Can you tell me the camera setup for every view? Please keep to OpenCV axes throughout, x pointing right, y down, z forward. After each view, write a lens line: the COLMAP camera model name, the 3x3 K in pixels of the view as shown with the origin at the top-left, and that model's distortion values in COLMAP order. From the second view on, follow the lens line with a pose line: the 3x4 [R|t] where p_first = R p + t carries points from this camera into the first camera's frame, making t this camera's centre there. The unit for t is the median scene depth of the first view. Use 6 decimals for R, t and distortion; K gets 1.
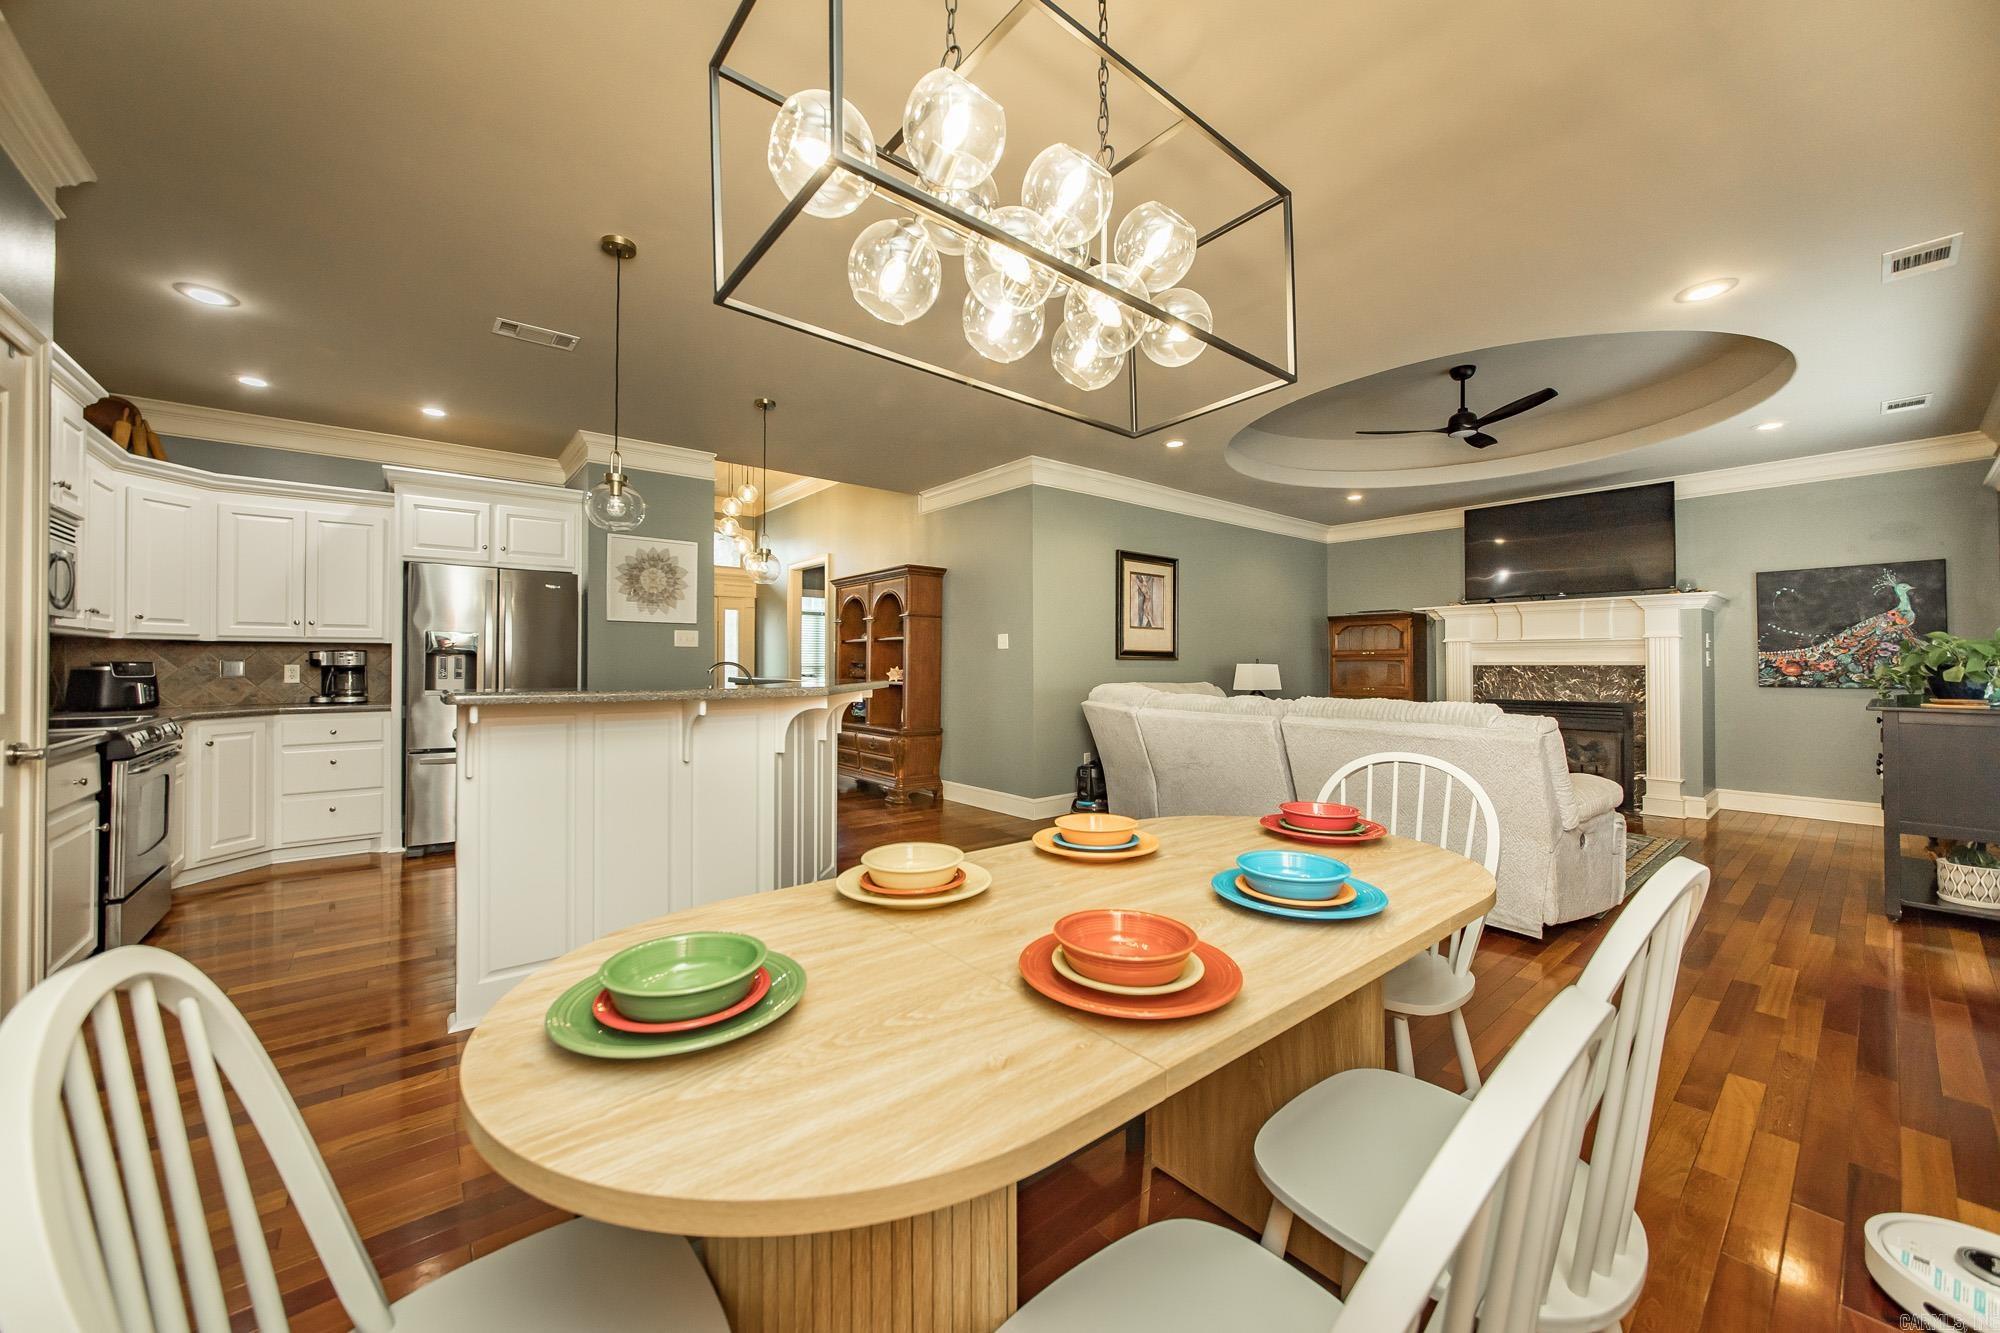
lens RADIAL K [[741.1, 0, 989.6], [0, 741.1, 663.8], [0, 0, 1]] dist [-0.015259, 0.005388]
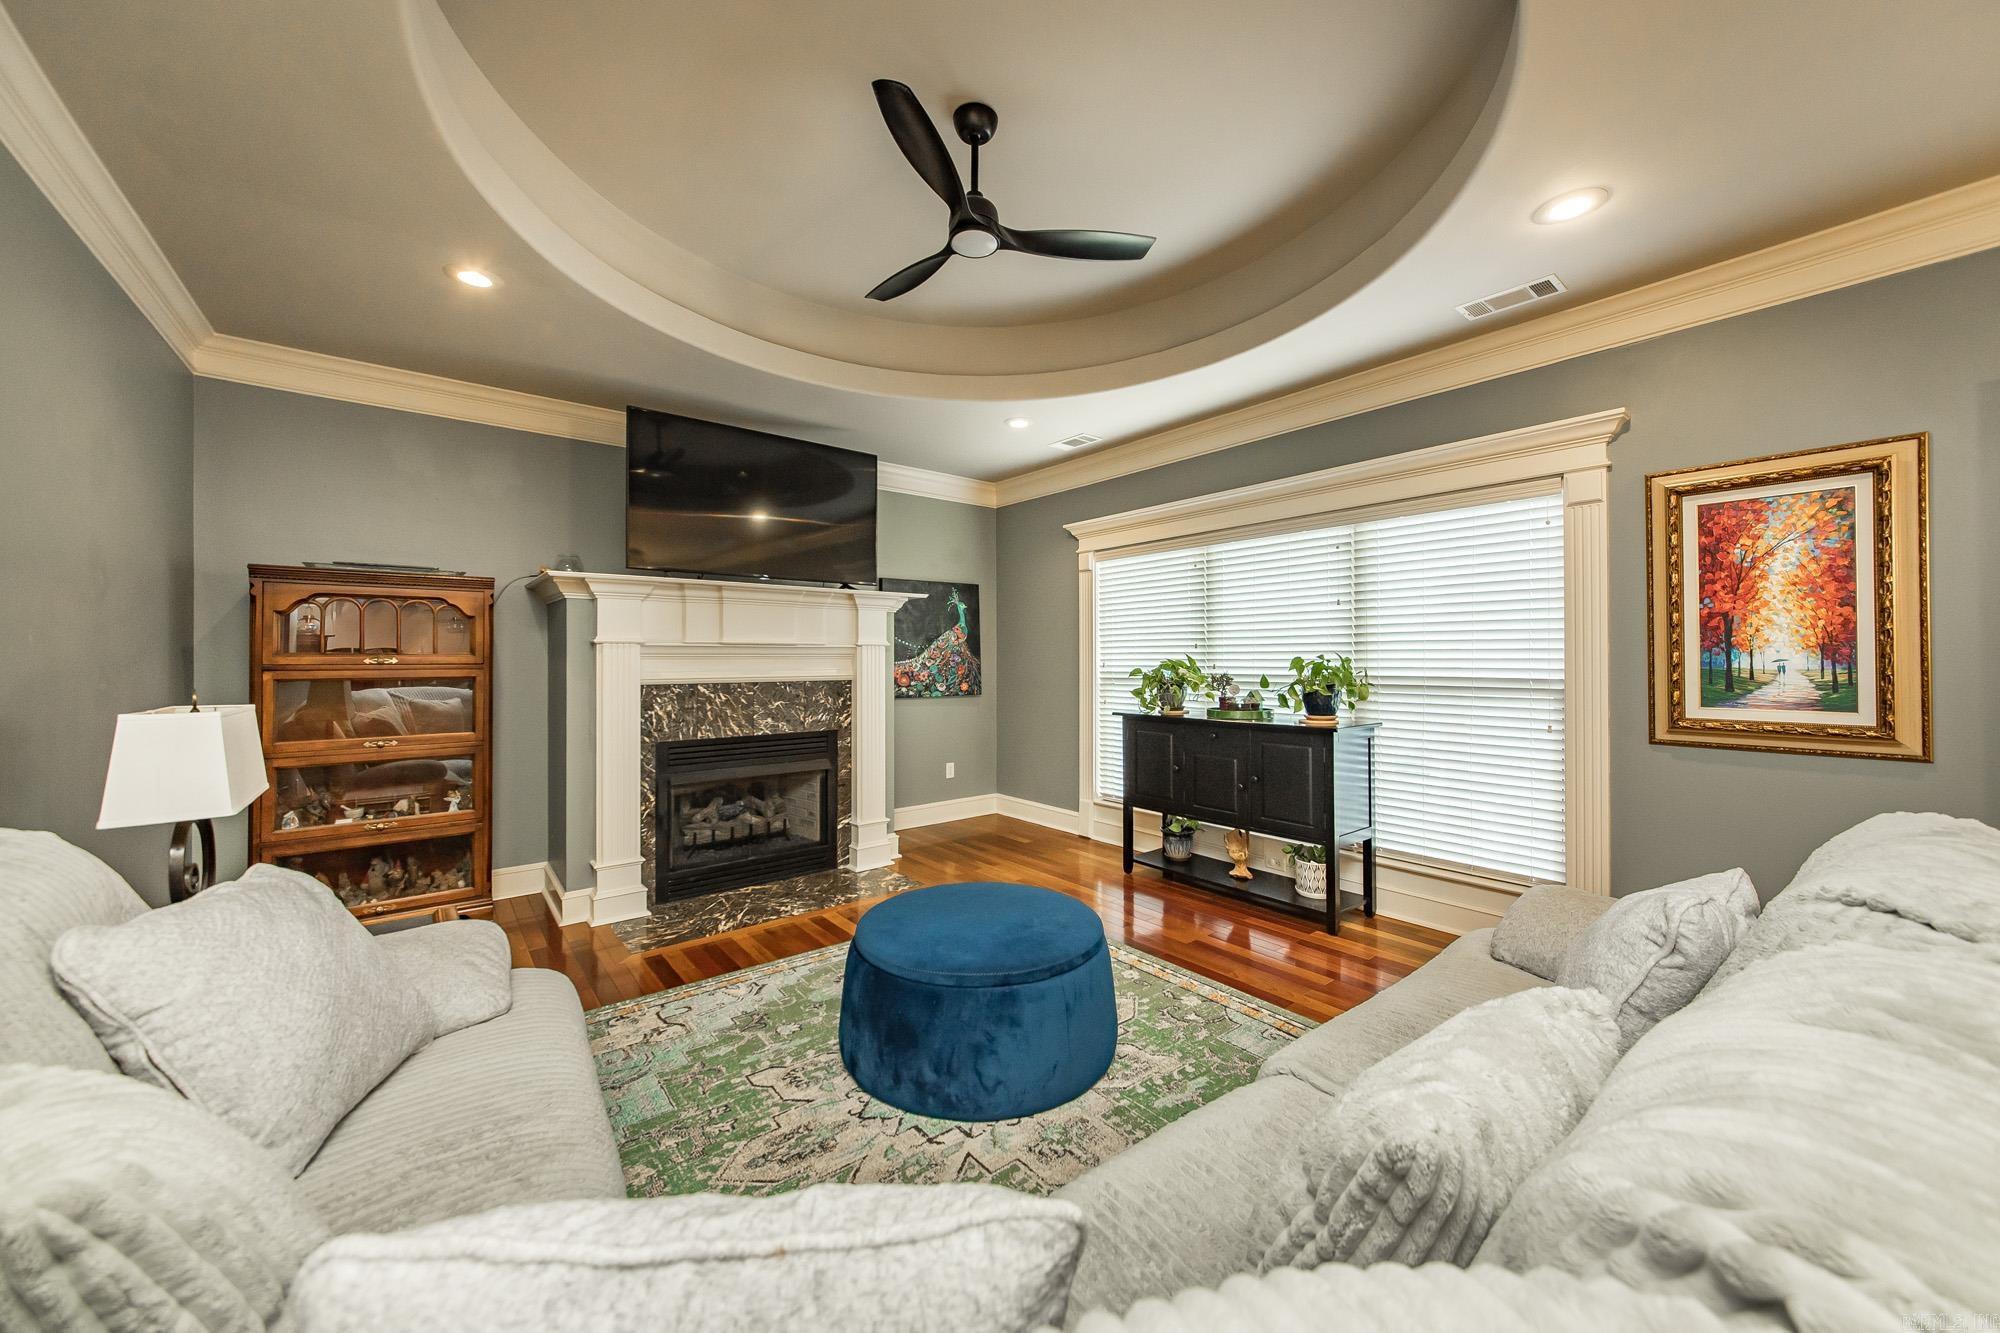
lens RADIAL K [[726.6, 0, 1000.5], [0, 726.6, 654.6], [0, 0, 1]] dist [0.000243, 0.004990]
pose [[-0.004165, 0.003594, 0.999985, 0.121807], [-0.003021, 0.999989, -0.003606, -0.023708], [-0.999987, -0.003036, -0.004154, 0.879879]]
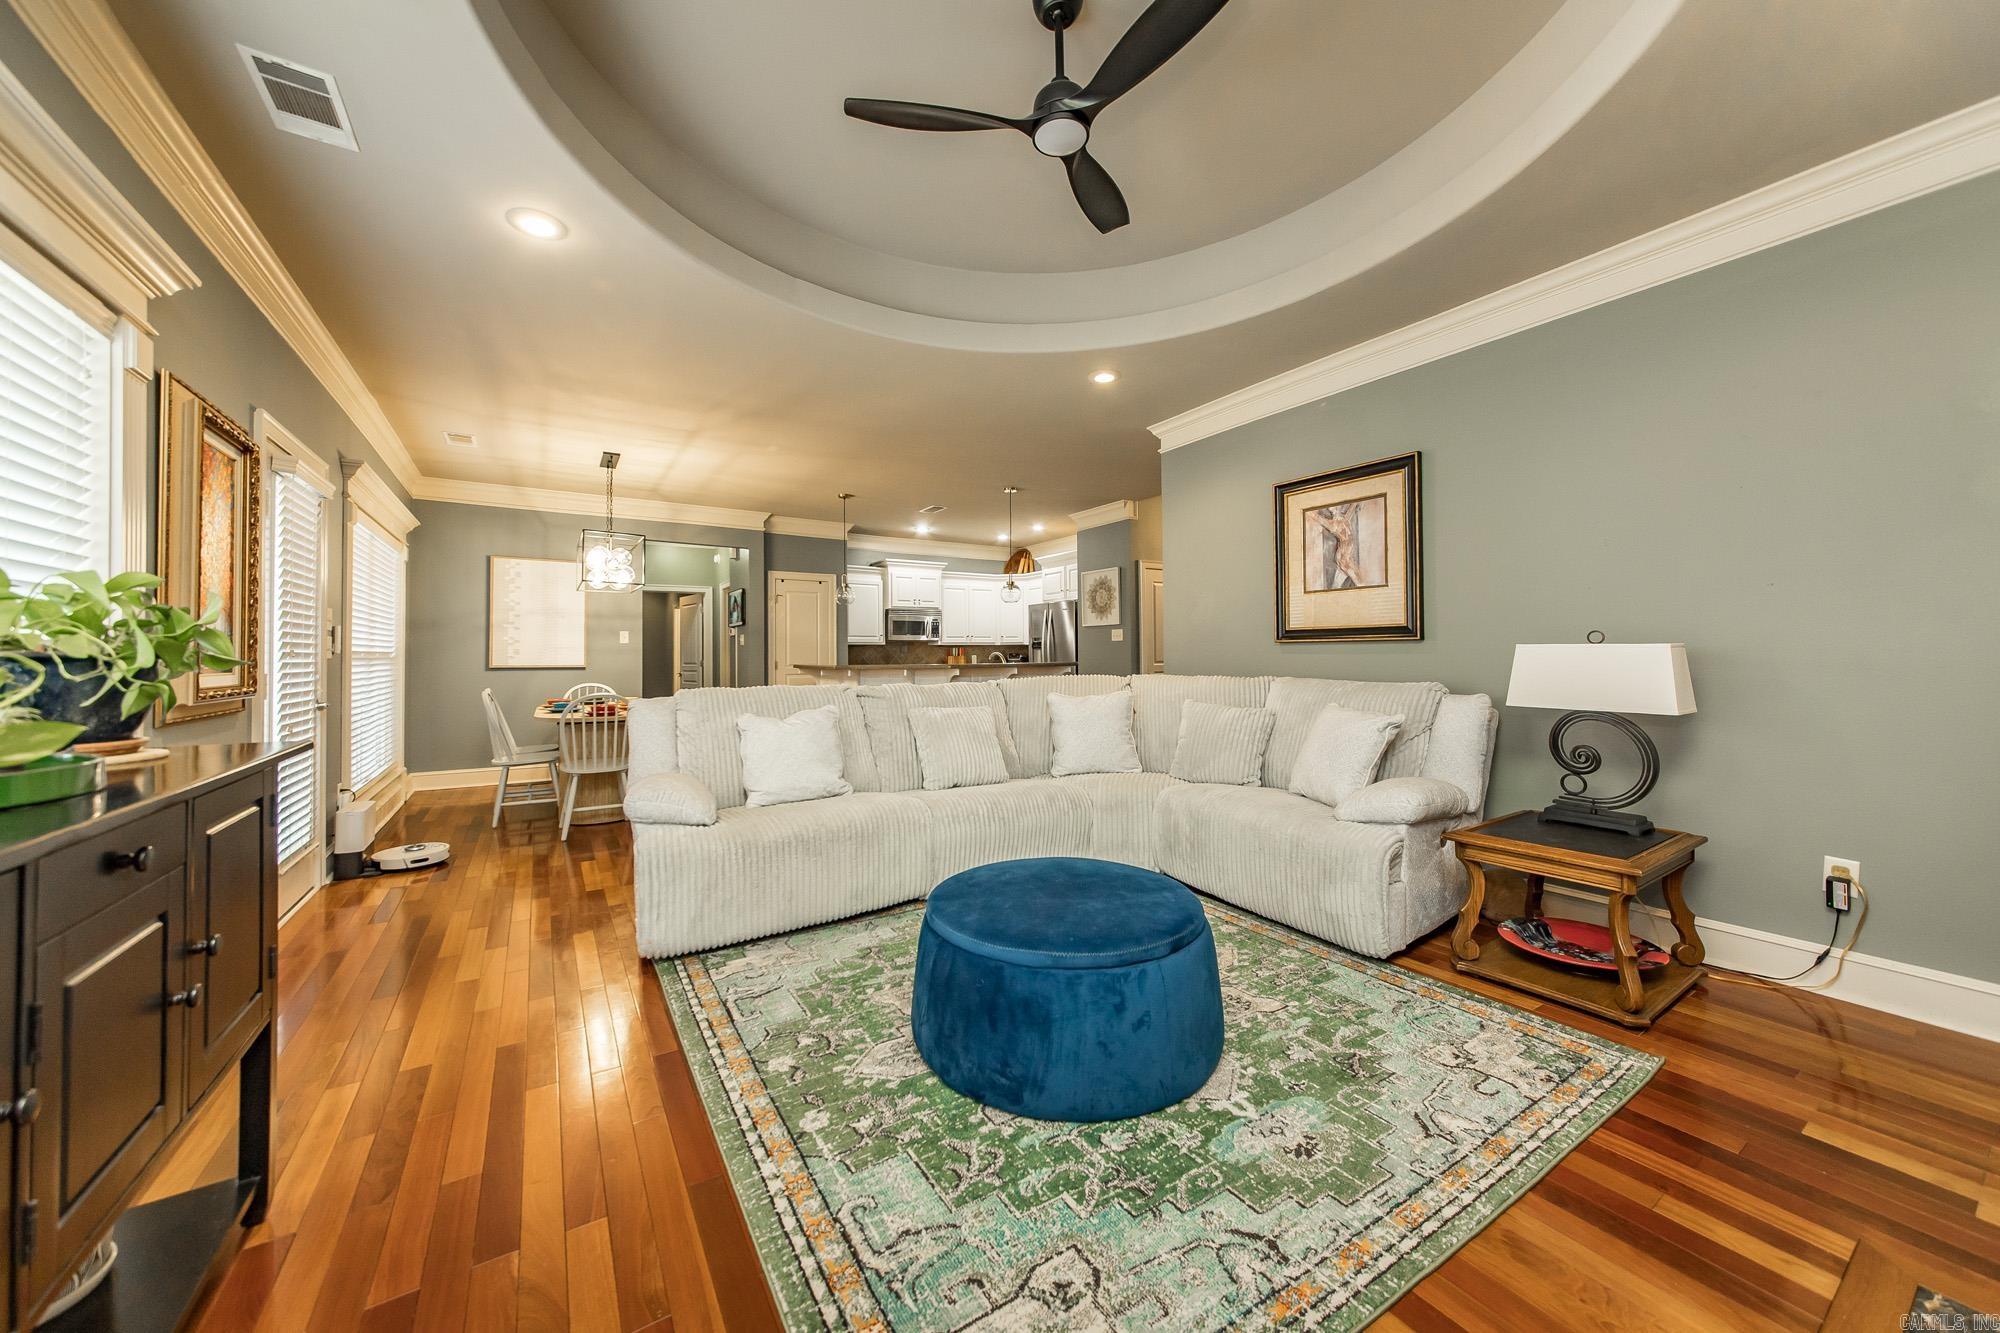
lens RADIAL K [[719.9, 0, 1000.3], [0, 719.9, 646.8], [0, 0, 1]] dist [0.001572, 0.004775]
pose [[-0.107244, -0.012533, -0.994154, 0.966950], [0.012252, 0.999828, -0.013926, 0.004772], [0.994157, -0.013674, -0.107072, 0.900143]]
